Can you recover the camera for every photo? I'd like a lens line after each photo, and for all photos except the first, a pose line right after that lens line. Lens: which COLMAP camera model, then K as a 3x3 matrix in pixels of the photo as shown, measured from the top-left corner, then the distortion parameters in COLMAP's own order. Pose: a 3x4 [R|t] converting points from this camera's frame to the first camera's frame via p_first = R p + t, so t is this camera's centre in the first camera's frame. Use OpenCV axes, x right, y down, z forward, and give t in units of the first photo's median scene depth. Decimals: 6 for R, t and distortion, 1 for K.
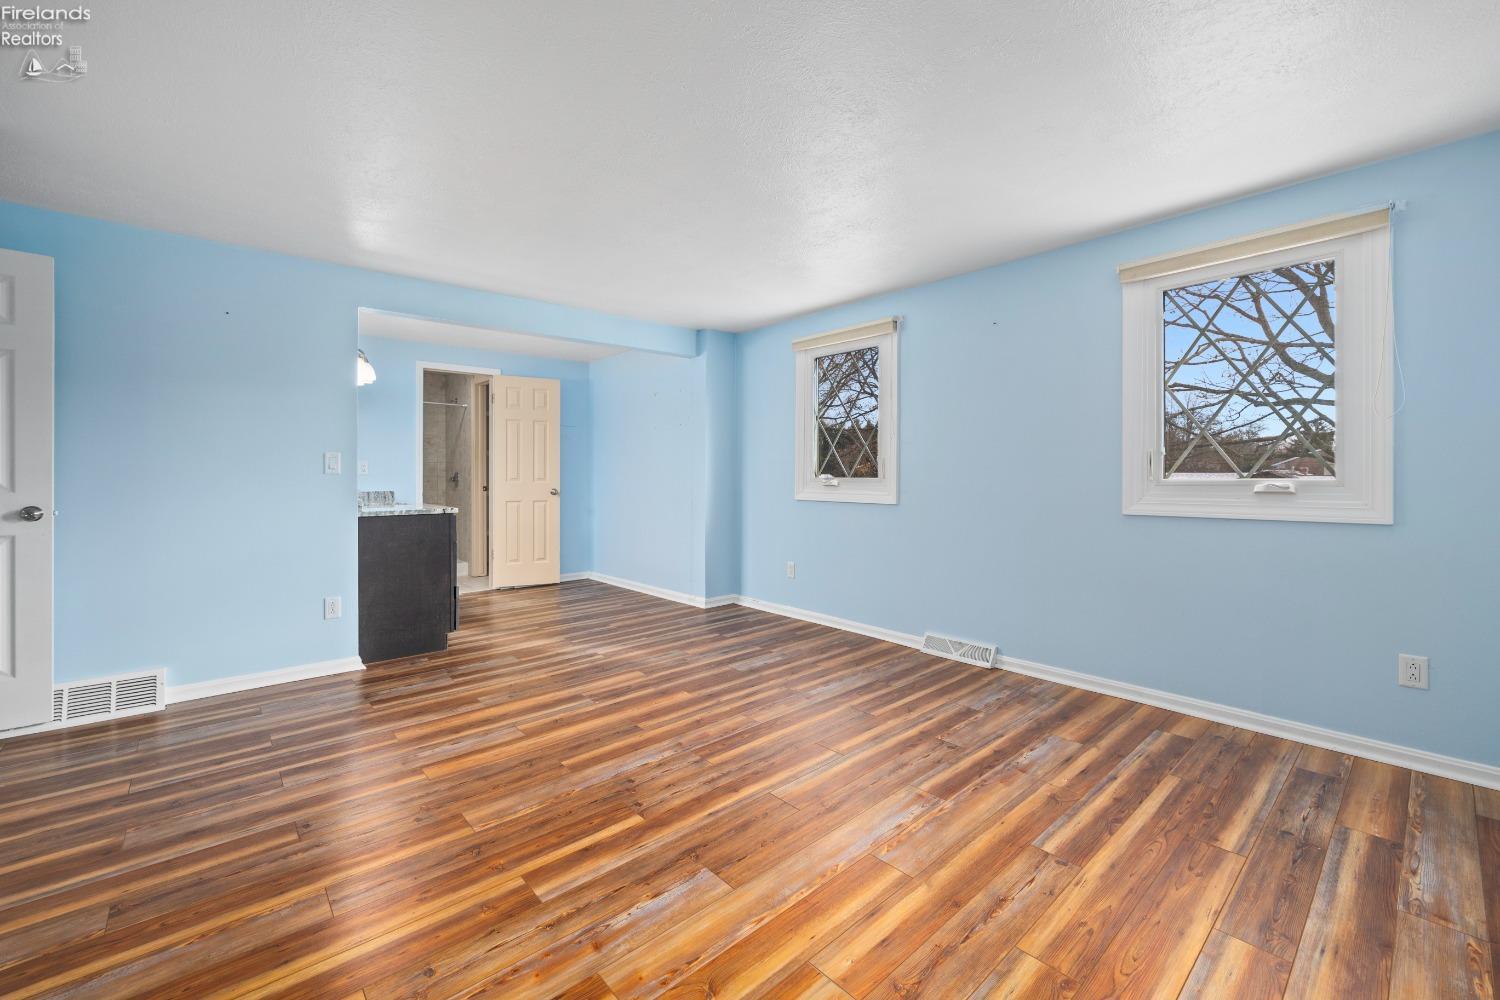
lens RADIAL K [[611.7, 0, 751.2], [0, 611.7, 485.6], [0, 0, 1]] dist [-0.005568, -0.000200]
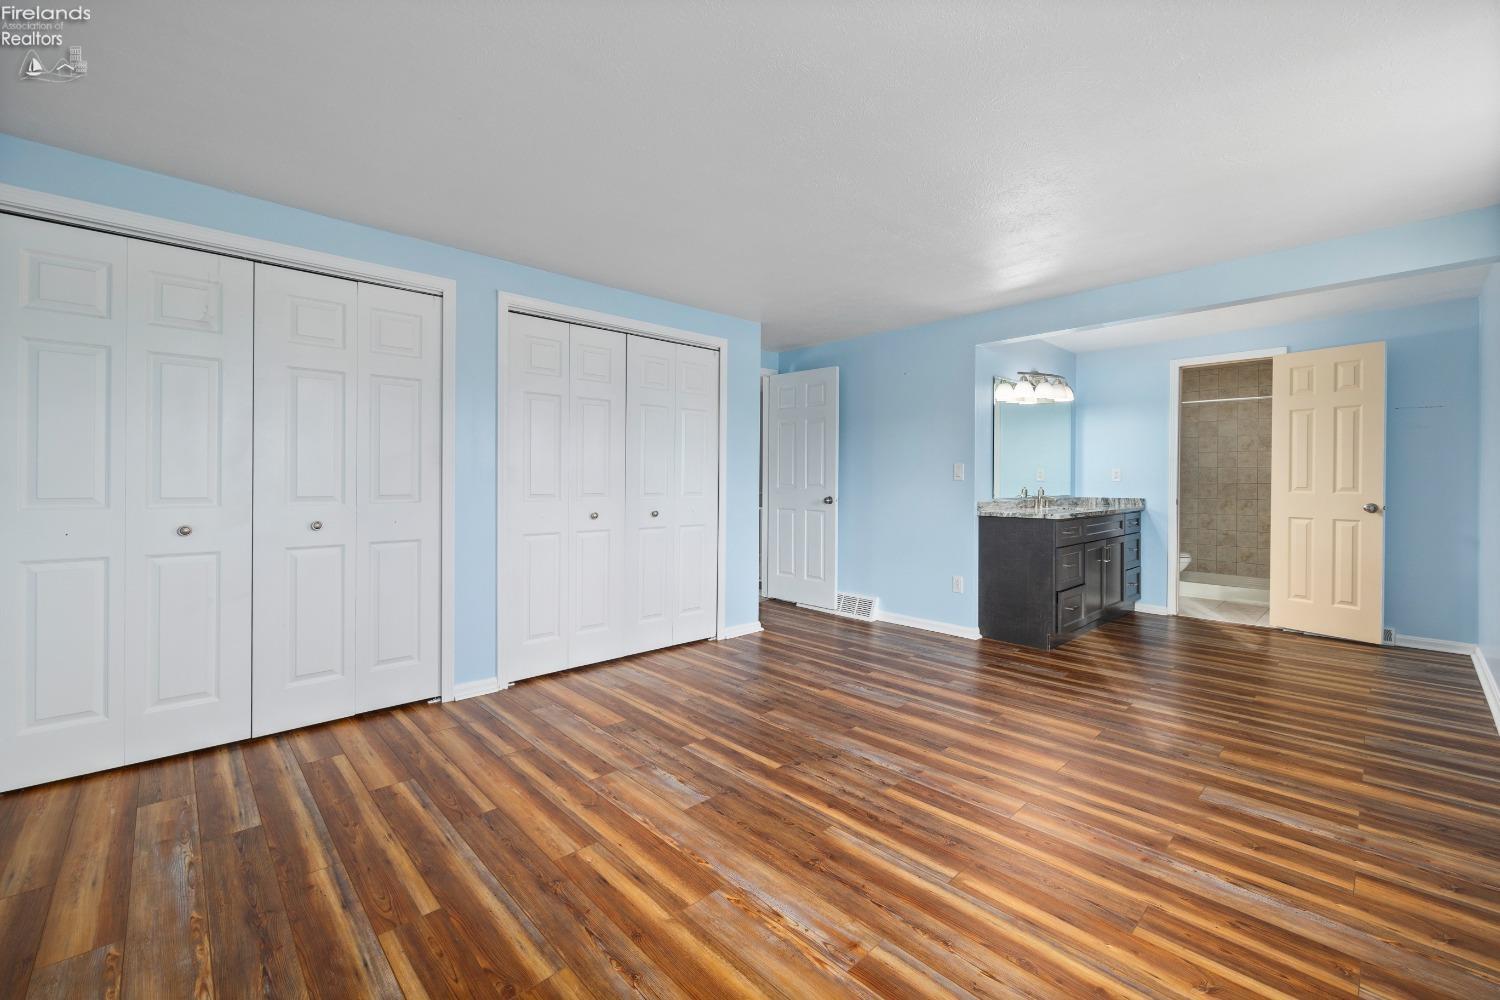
lens RADIAL K [[611.7, 0, 751.2], [0, 611.7, 485.6], [0, 0, 1]] dist [-0.005568, -0.000200]
pose [[0.032249, 0.011395, -0.999415, 0.804823], [-0.021820, 0.999705, 0.010695, -0.017020], [0.999242, 0.021462, 0.032489, 0.711215]]
